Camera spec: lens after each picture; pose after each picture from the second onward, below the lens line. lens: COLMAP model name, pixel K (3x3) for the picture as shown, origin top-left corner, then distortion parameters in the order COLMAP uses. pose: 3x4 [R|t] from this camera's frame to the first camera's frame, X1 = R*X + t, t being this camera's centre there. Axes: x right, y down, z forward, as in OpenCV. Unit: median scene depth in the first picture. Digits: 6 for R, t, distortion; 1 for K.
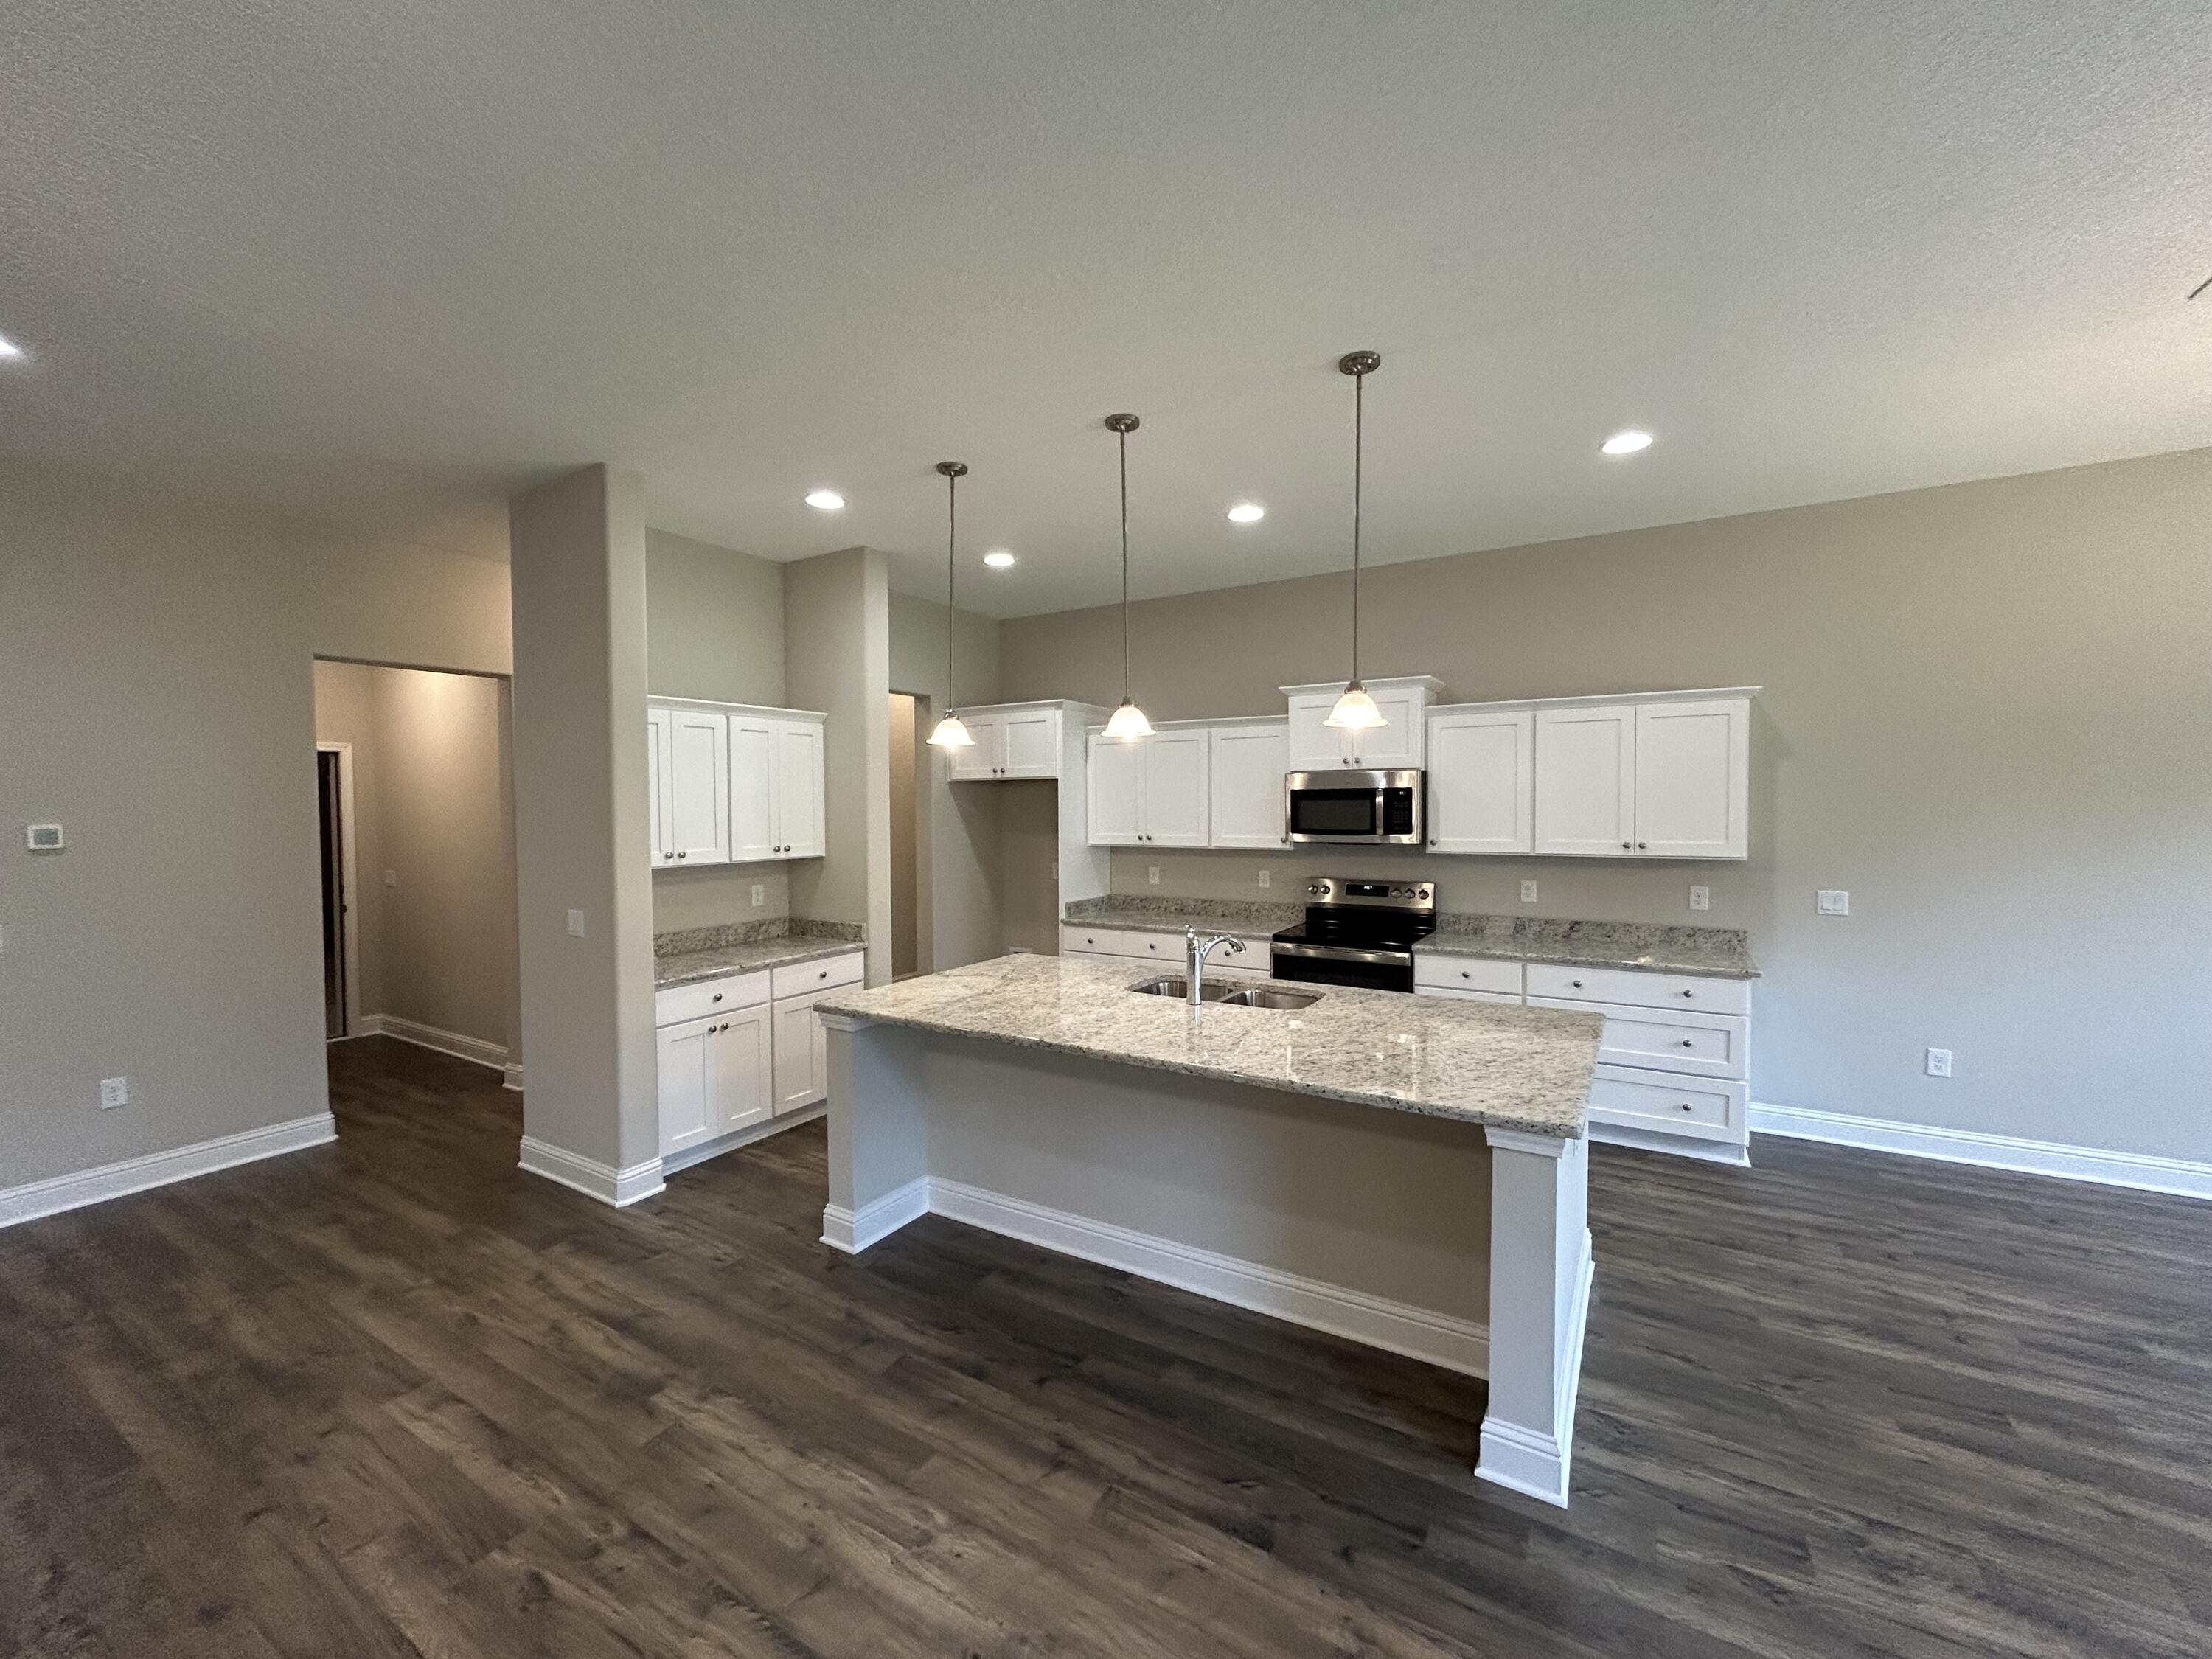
lens RADIAL K [[890.7, 0, 1107.5], [0, 890.7, 816.5], [0, 0, 1]] dist [0.000051, 0.000032]
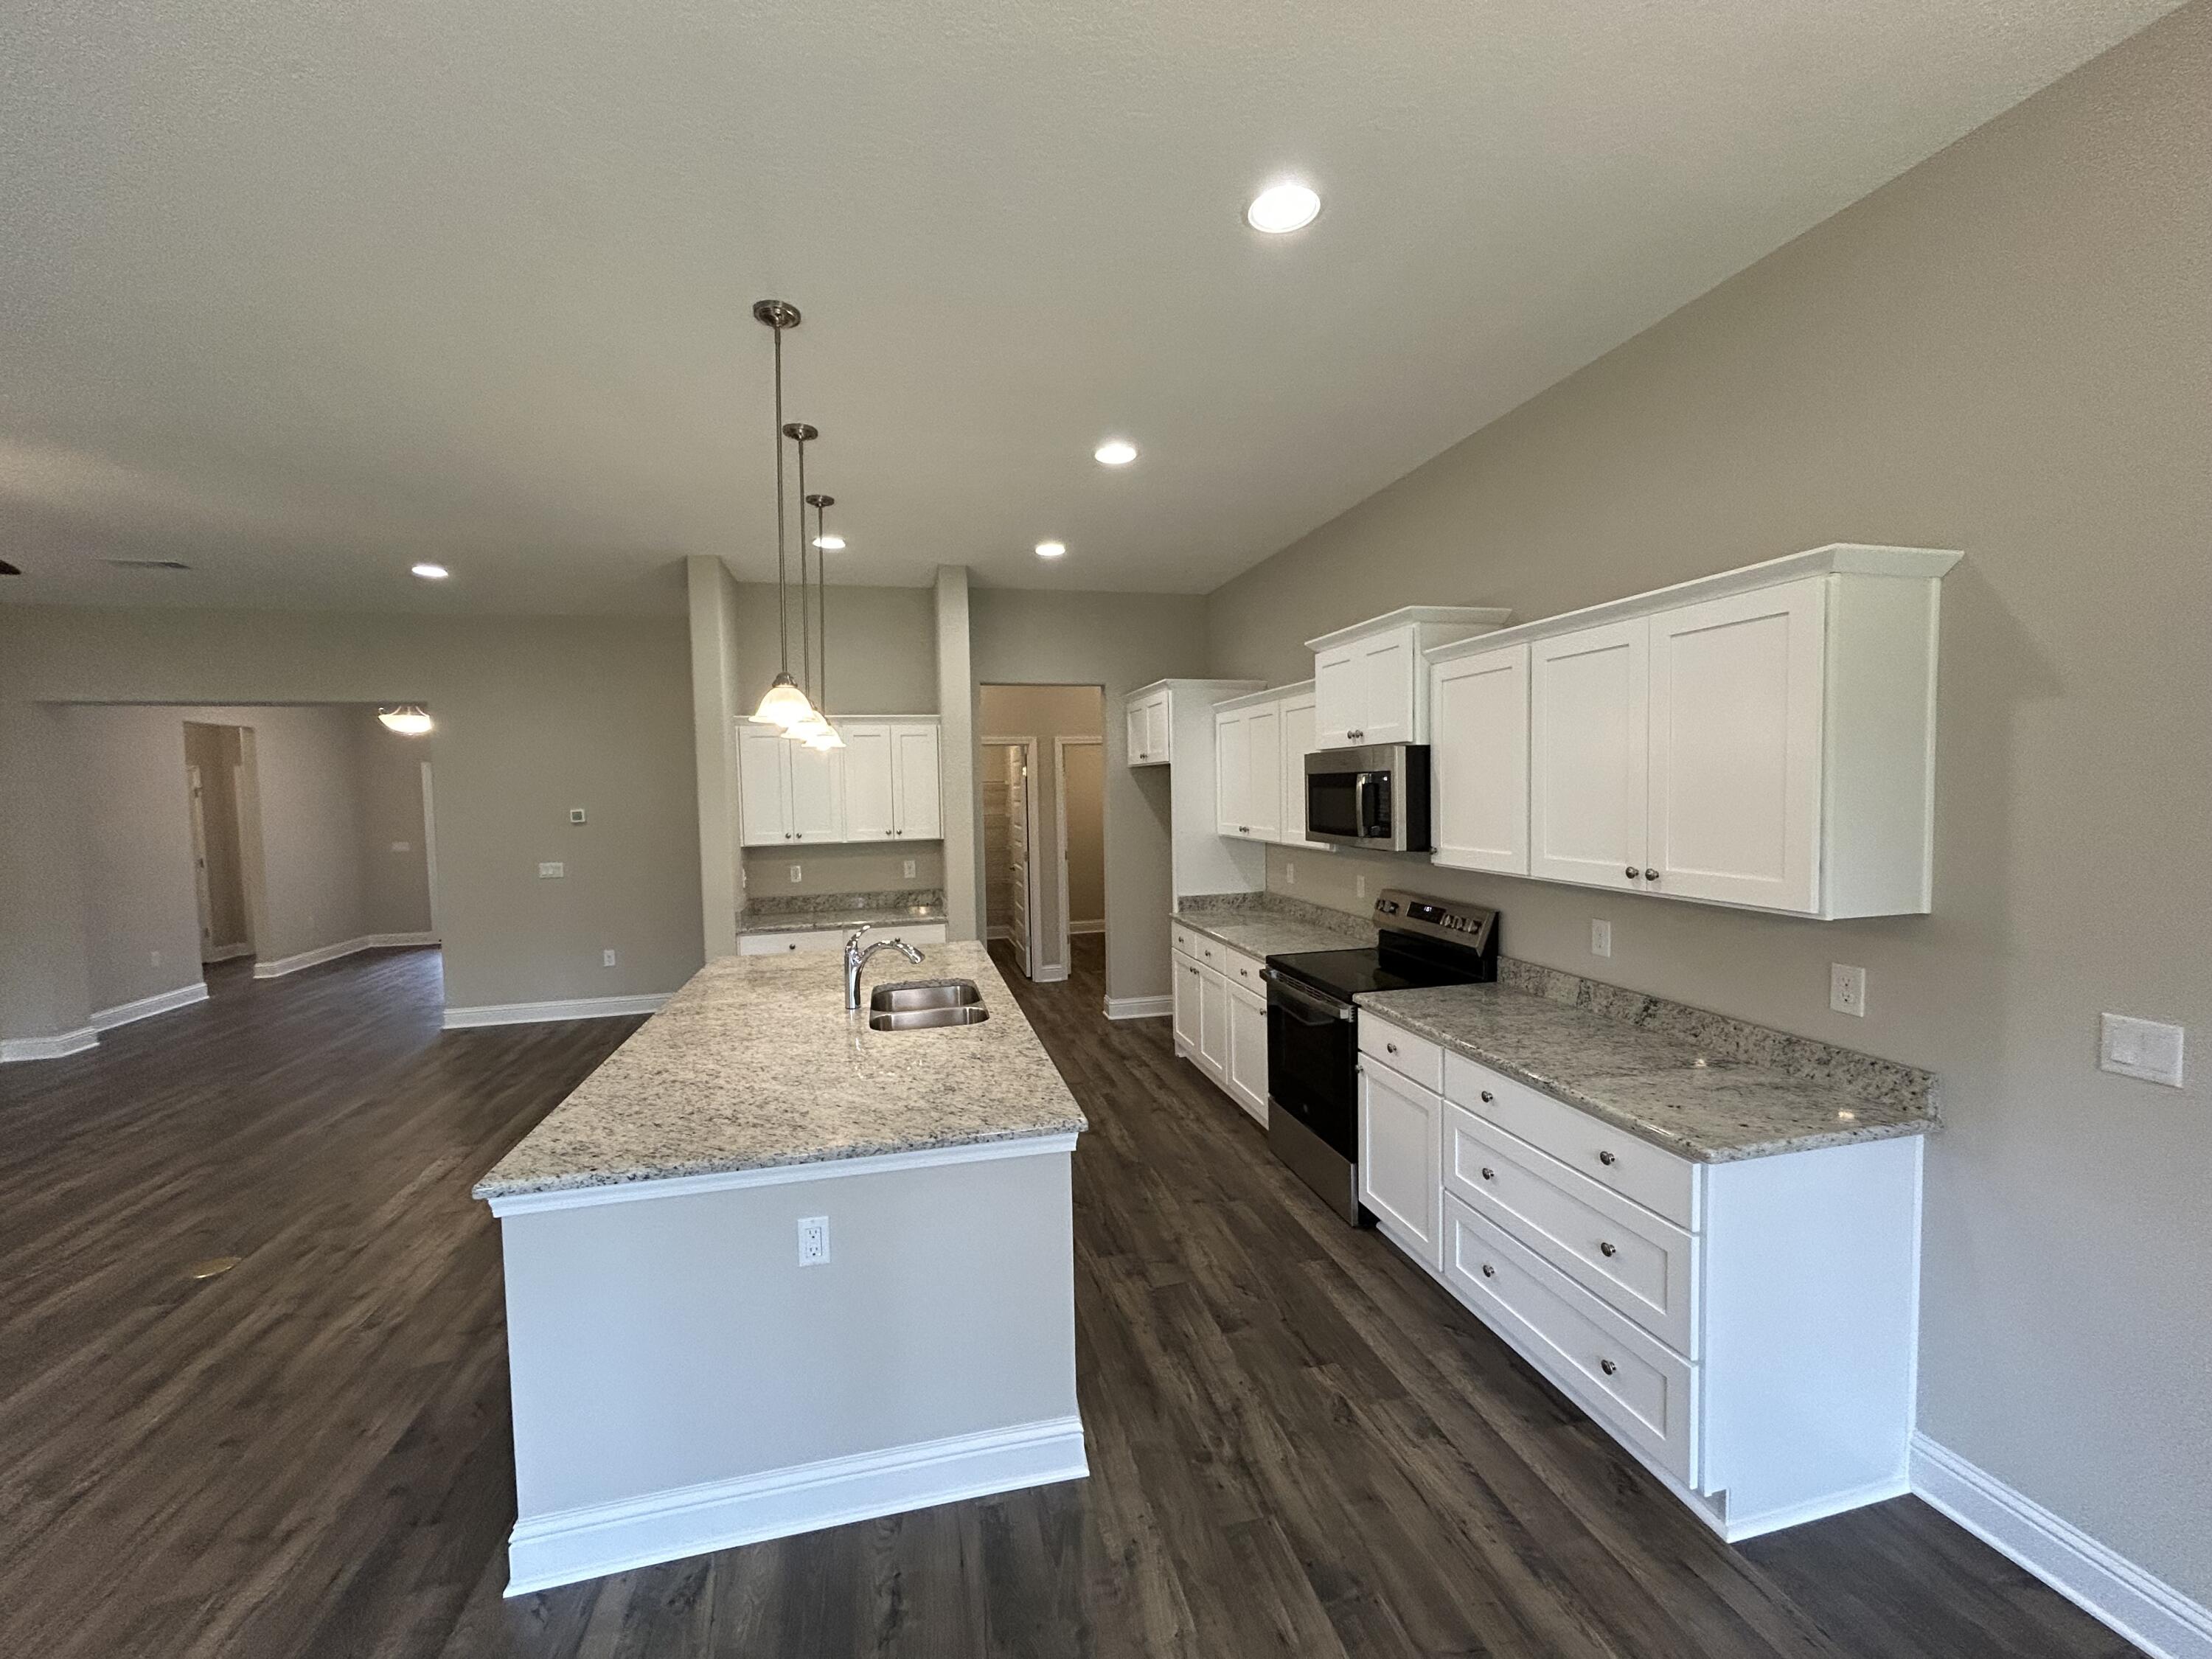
lens RADIAL K [[890.7, 0, 1107.5], [0, 890.7, 816.5], [0, 0, 1]] dist [0.000051, 0.000032]
pose [[0.709599, 0.017201, -0.704395, 0.719309], [0.005633, 0.999532, 0.030082, -0.020311], [0.704583, -0.025314, 0.709170, 0.369511]]
